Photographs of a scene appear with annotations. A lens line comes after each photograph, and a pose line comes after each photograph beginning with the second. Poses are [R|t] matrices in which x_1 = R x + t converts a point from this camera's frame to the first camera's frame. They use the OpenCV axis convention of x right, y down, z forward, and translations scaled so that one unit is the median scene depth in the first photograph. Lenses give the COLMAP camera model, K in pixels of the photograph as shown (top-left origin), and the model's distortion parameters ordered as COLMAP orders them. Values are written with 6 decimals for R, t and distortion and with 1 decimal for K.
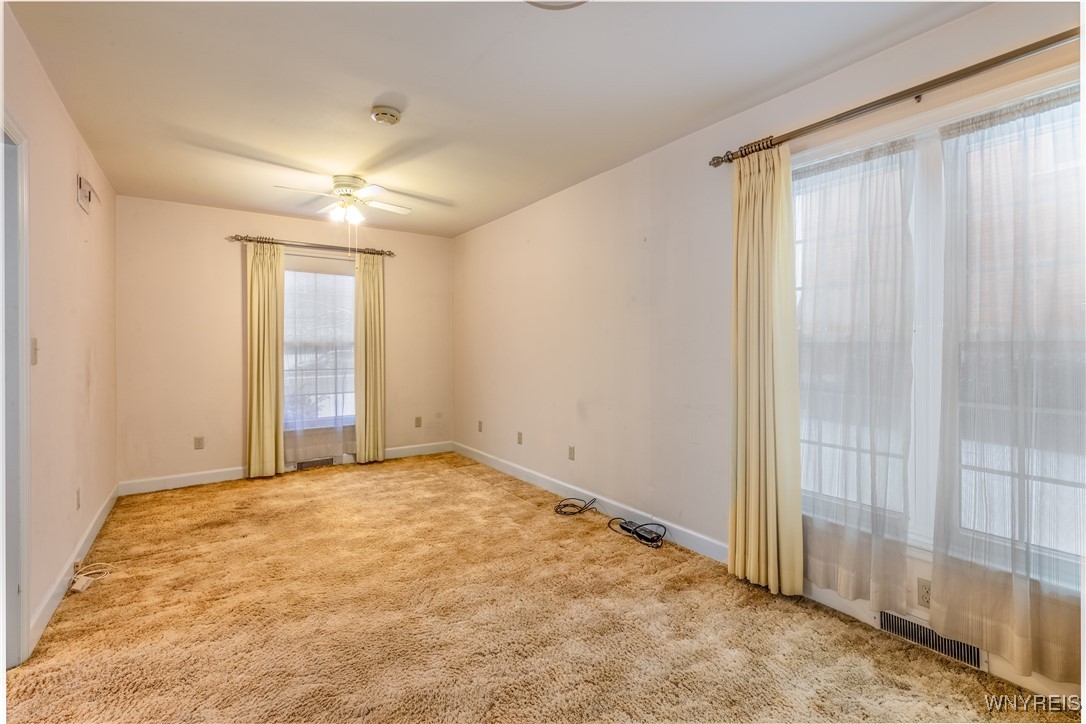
lens RADIAL K [[494.4, 0, 525.5], [0, 494.4, 350.0], [0, 0, 1]] dist [0.002162, 0.000105]
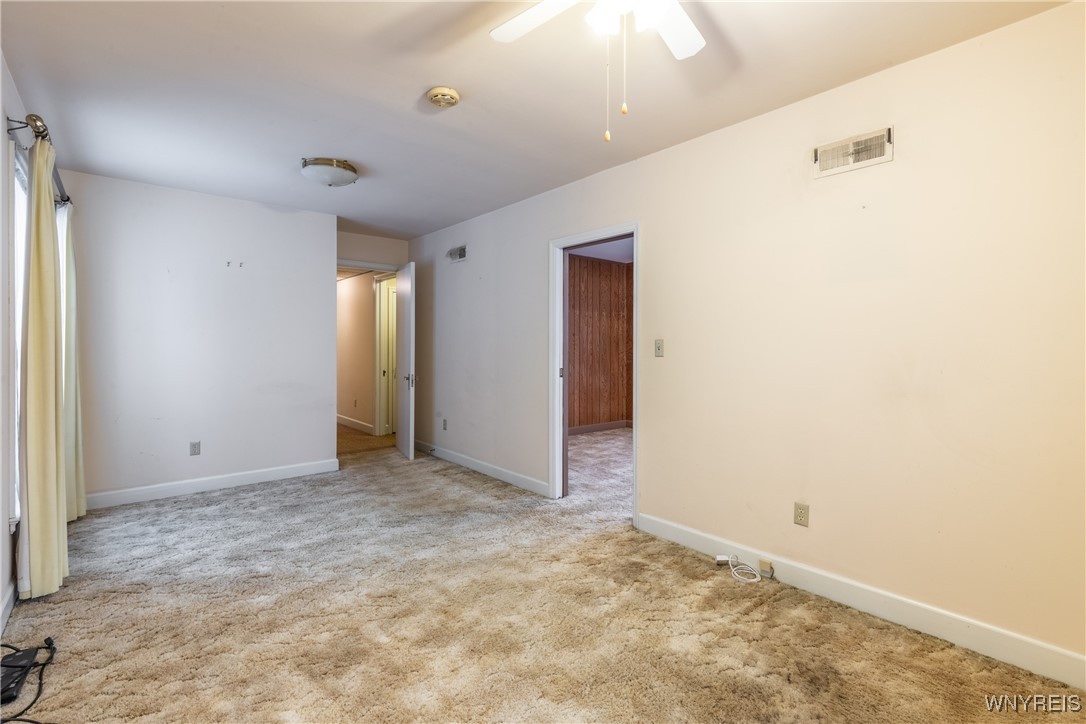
lens RADIAL K [[494.4, 0, 525.5], [0, 494.4, 350.0], [0, 0, 1]] dist [0.002162, 0.000105]
pose [[-0.994622, -0.000854, -0.103568, -0.306763], [-0.002044, 0.999933, 0.011389, -0.001325], [0.103552, 0.011540, -0.994557, 1.759166]]
